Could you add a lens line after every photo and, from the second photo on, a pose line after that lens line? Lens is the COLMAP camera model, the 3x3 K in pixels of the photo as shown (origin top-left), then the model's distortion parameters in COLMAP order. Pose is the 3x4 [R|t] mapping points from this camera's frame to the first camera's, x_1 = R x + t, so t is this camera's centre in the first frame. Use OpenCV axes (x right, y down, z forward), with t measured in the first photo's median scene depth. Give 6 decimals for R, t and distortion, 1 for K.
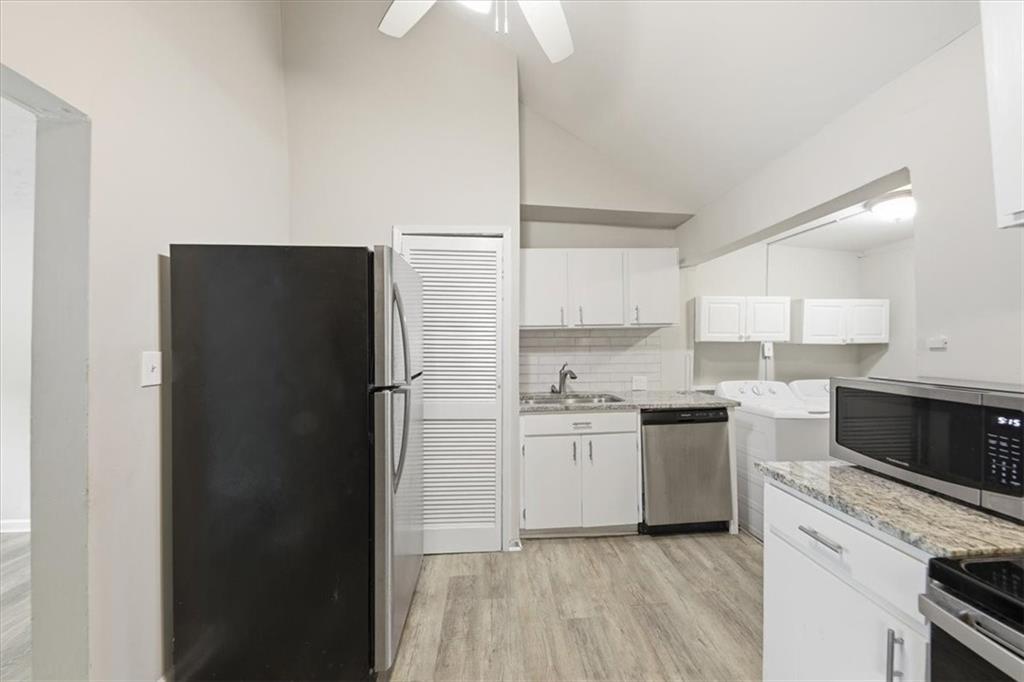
lens RADIAL K [[356.9, 0, 512.0], [0, 356.9, 341.0], [0, 0, 1]] dist [0.017901, -0.000014]
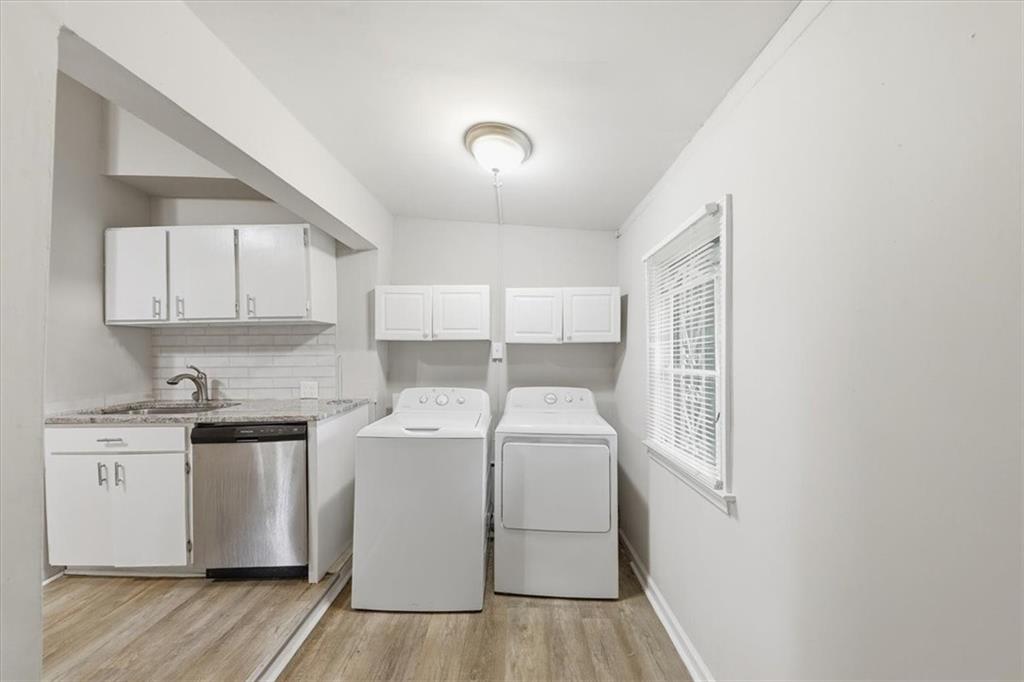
lens RADIAL K [[352.6, 0, 509.2], [0, 352.6, 345.8], [0, 0, 1]] dist [0.016692, -0.009852]
pose [[0.997340, 0.000334, -0.072883, 0.977579], [-0.000334, 1.000000, 0.000017, 0.015851], [0.072883, 0.000007, 0.997341, 0.229550]]
